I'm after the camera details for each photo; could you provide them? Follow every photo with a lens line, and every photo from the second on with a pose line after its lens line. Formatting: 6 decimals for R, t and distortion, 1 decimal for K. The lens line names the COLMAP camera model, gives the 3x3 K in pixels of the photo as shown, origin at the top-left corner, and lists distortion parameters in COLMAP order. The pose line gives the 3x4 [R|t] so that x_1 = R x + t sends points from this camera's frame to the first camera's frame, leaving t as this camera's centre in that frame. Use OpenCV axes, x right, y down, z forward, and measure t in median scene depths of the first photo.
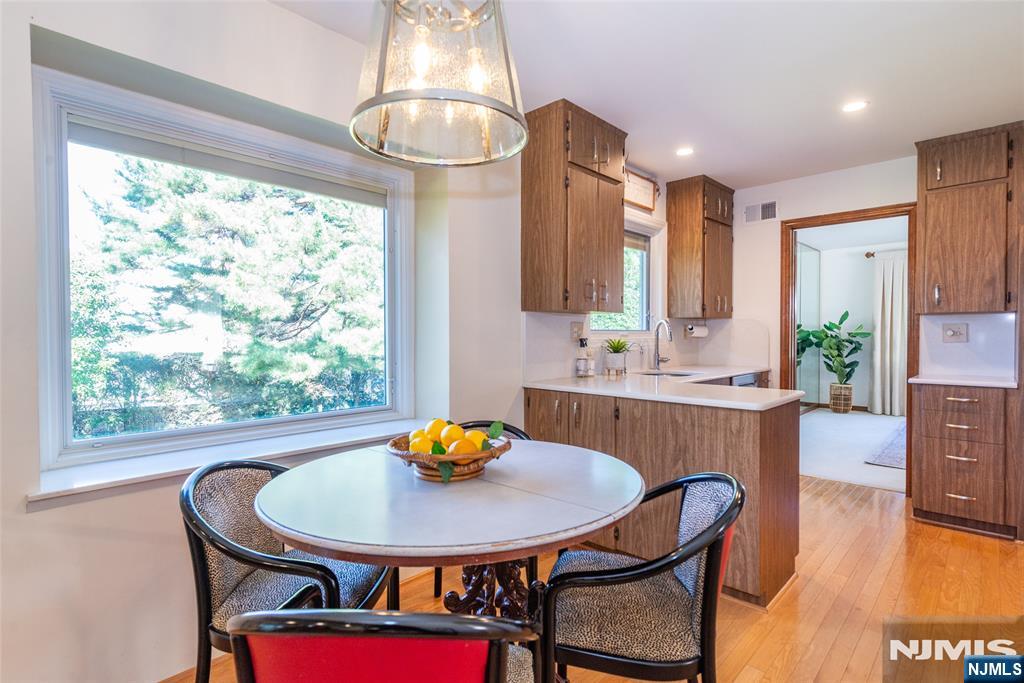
lens RADIAL K [[506.8, 0, 511.6], [0, 506.8, 342.4], [0, 0, 1]] dist [-0.000088, 0.000090]
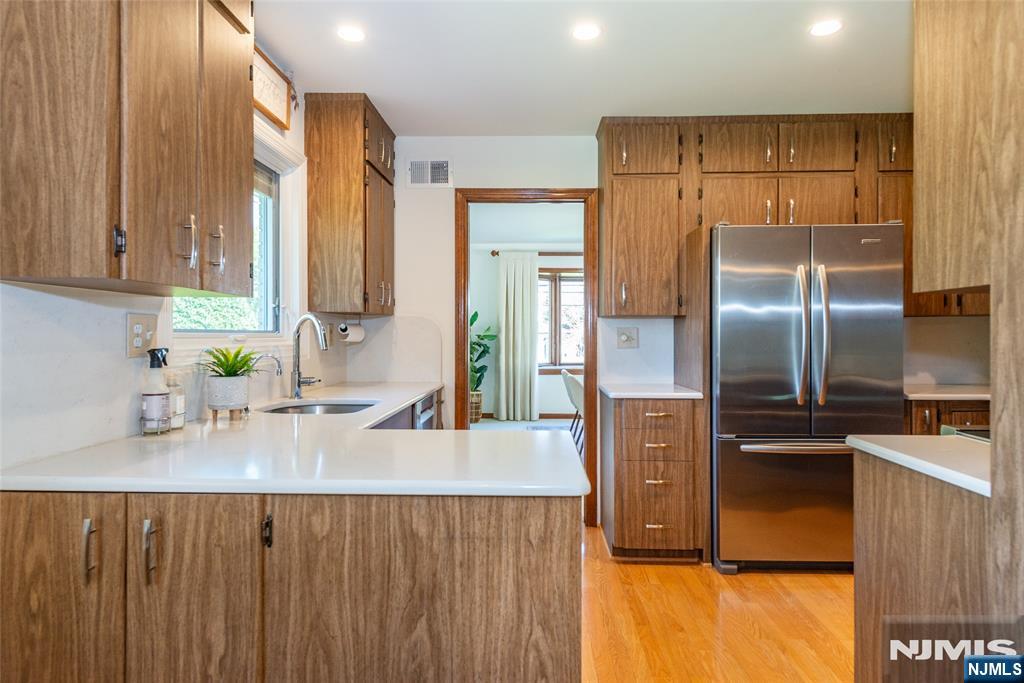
lens RADIAL K [[581.3, 0, 518.3], [0, 581.3, 339.5], [0, 0, 1]] dist [0.020060, -0.008177]
pose [[0.744639, 0.000594, 0.667467, 0.030634], [0.003709, 0.999980, -0.005029, -0.012303], [-0.667457, 0.006221, 0.744622, 0.382030]]
